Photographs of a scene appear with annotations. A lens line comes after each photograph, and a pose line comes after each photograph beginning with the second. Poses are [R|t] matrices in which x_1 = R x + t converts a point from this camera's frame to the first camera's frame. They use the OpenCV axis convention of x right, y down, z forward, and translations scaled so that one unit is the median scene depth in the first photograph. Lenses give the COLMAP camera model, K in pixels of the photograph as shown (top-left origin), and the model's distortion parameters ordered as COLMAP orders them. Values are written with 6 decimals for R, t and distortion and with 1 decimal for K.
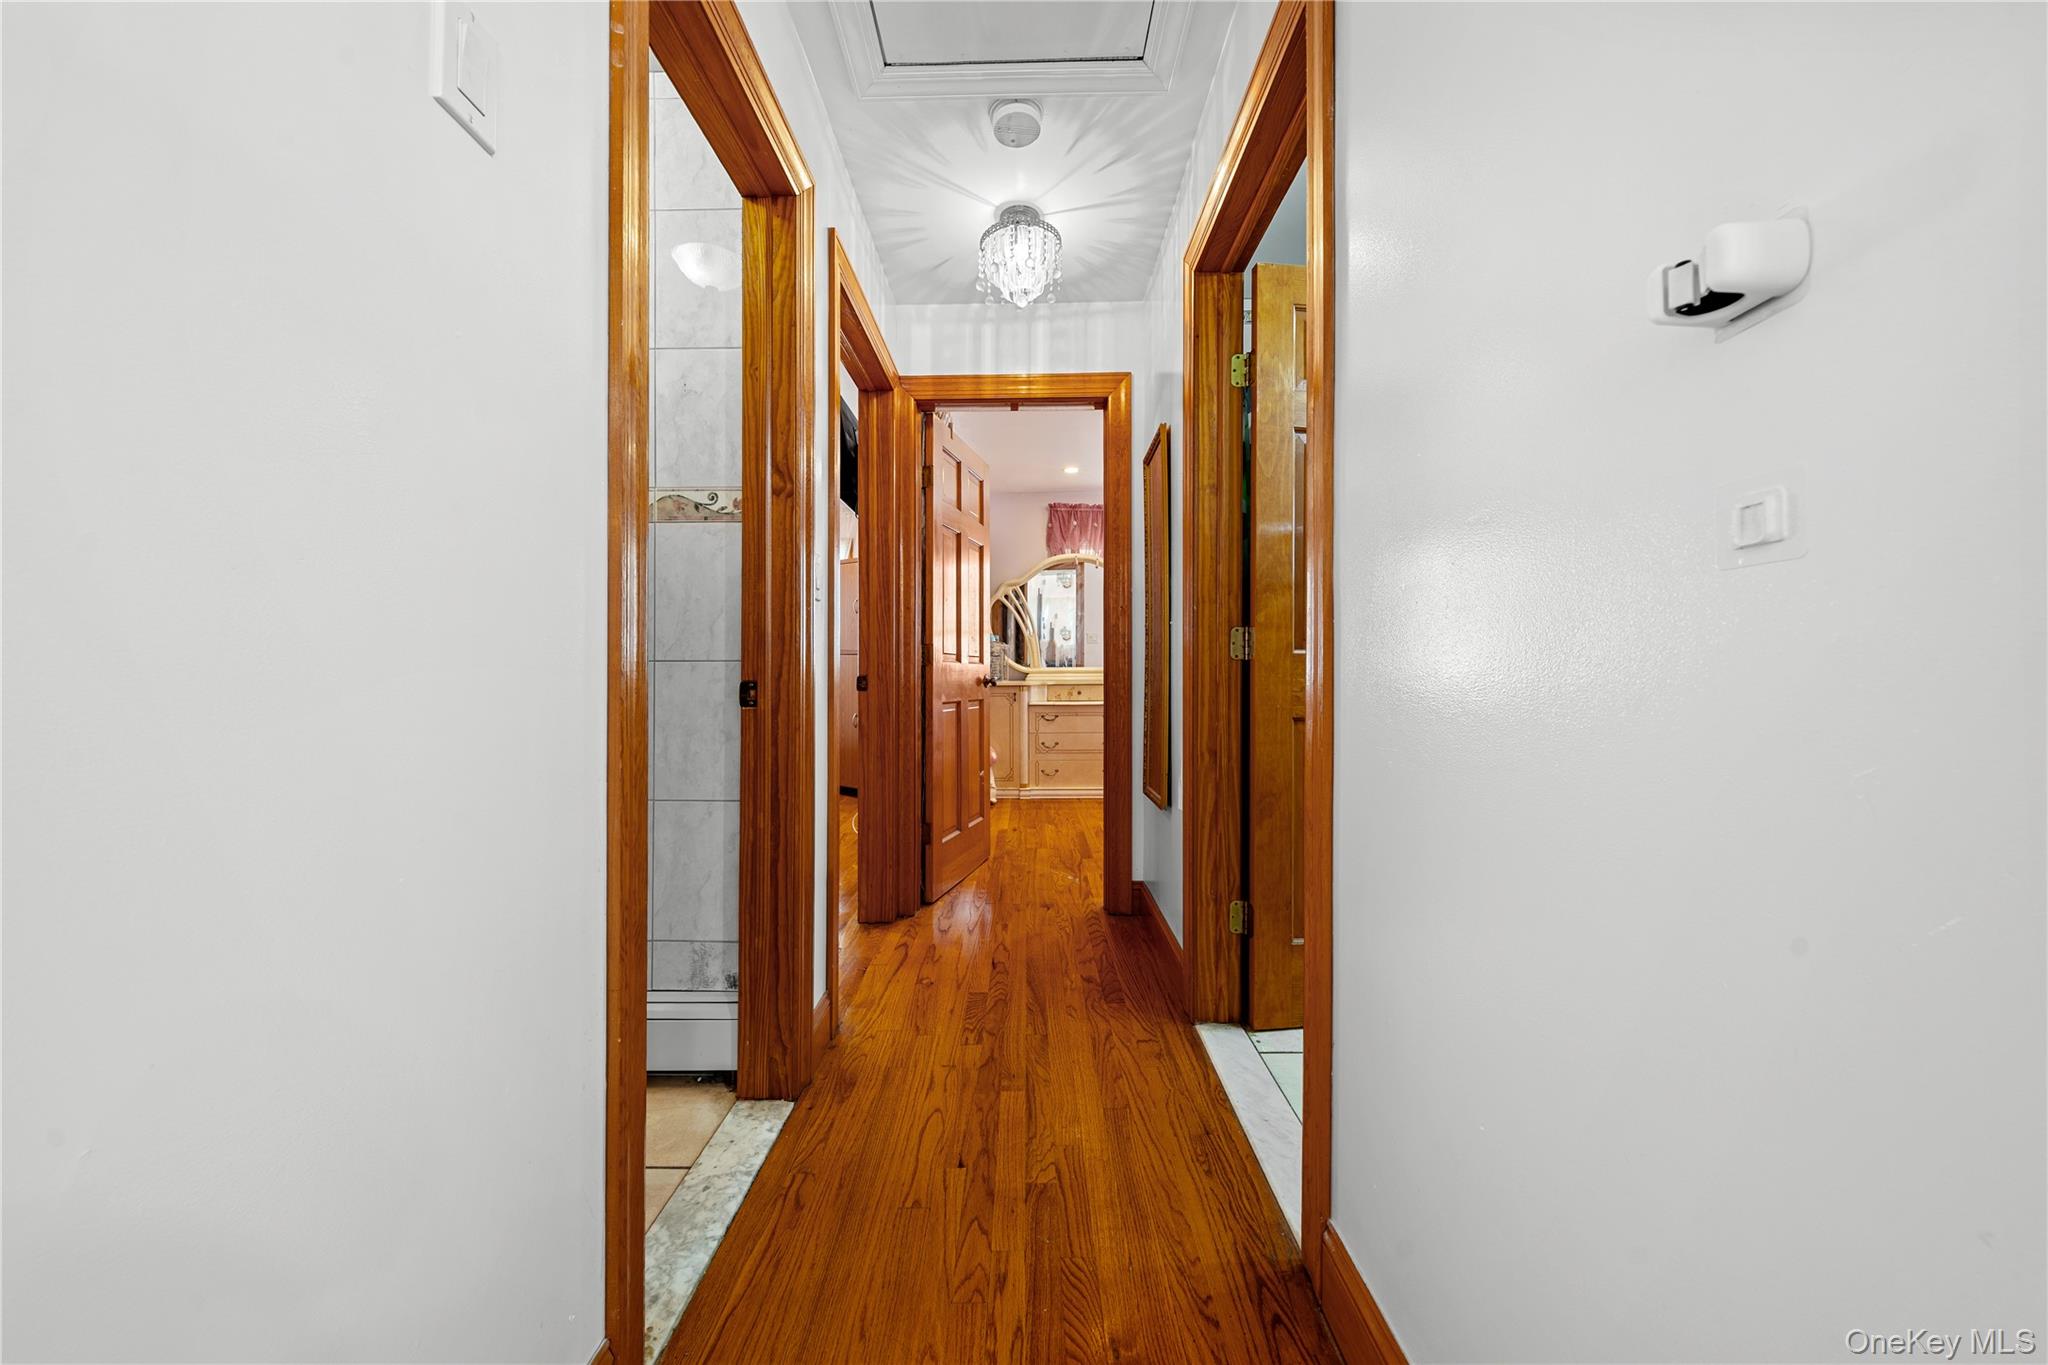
lens RADIAL K [[703.0, 0, 1014.8], [0, 703.0, 675.1], [0, 0, 1]] dist [0.010668, -0.003300]
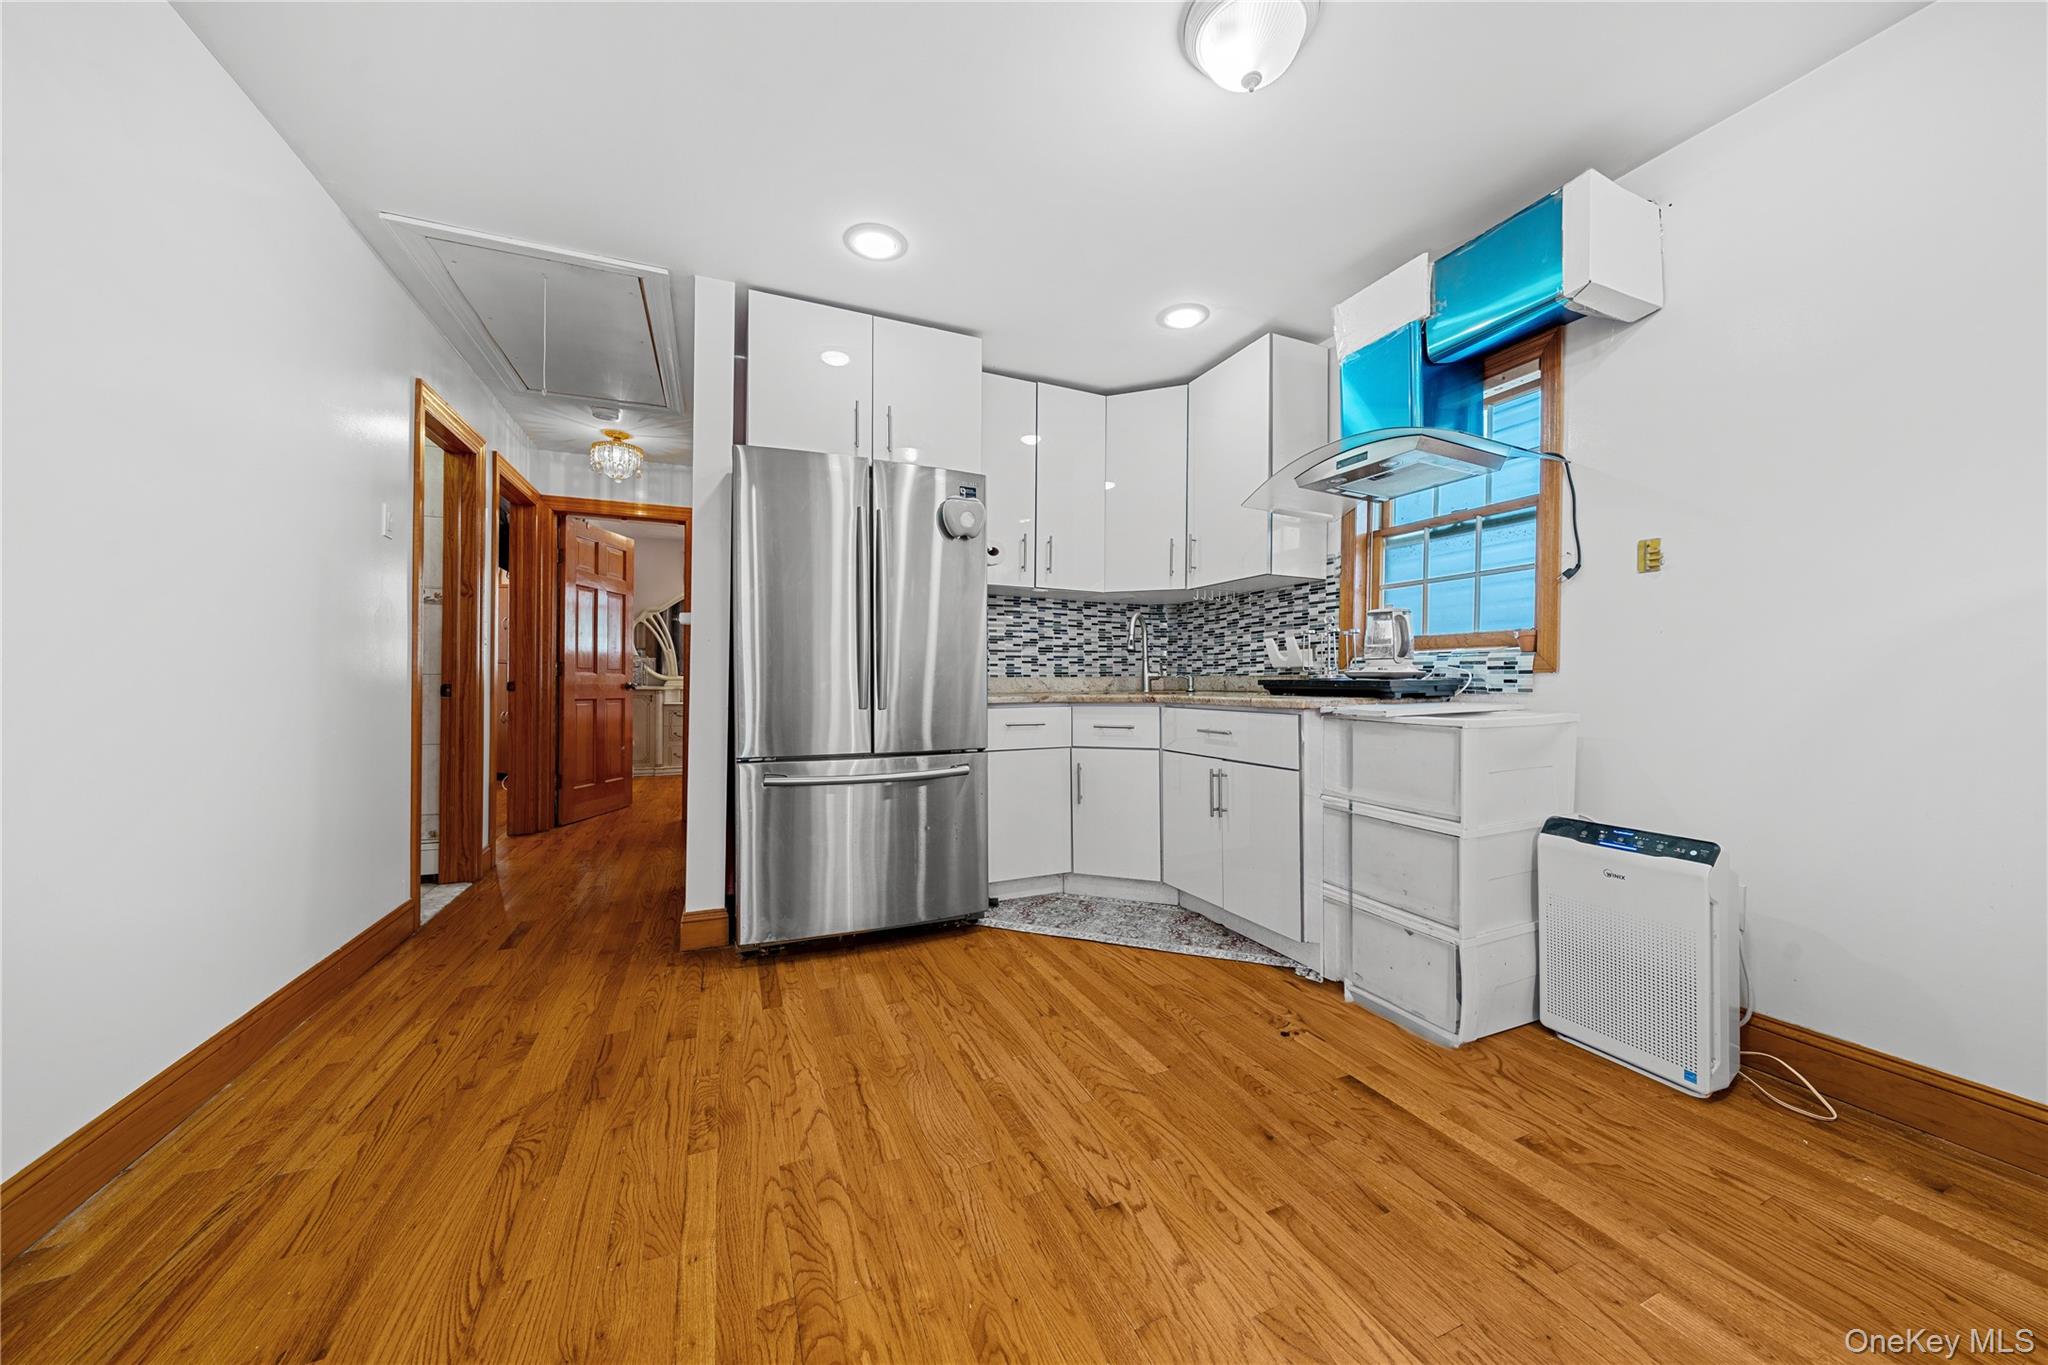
lens RADIAL K [[703.0, 0, 1021.7], [0, 703.0, 685.6], [0, 0, 1]] dist [0.010668, -0.003300]
pose [[0.913890, 0.007496, 0.405893, 0.187380], [-0.009314, 0.999953, 0.002504, -0.005010], [-0.405855, -0.006069, 0.913917, -0.914777]]
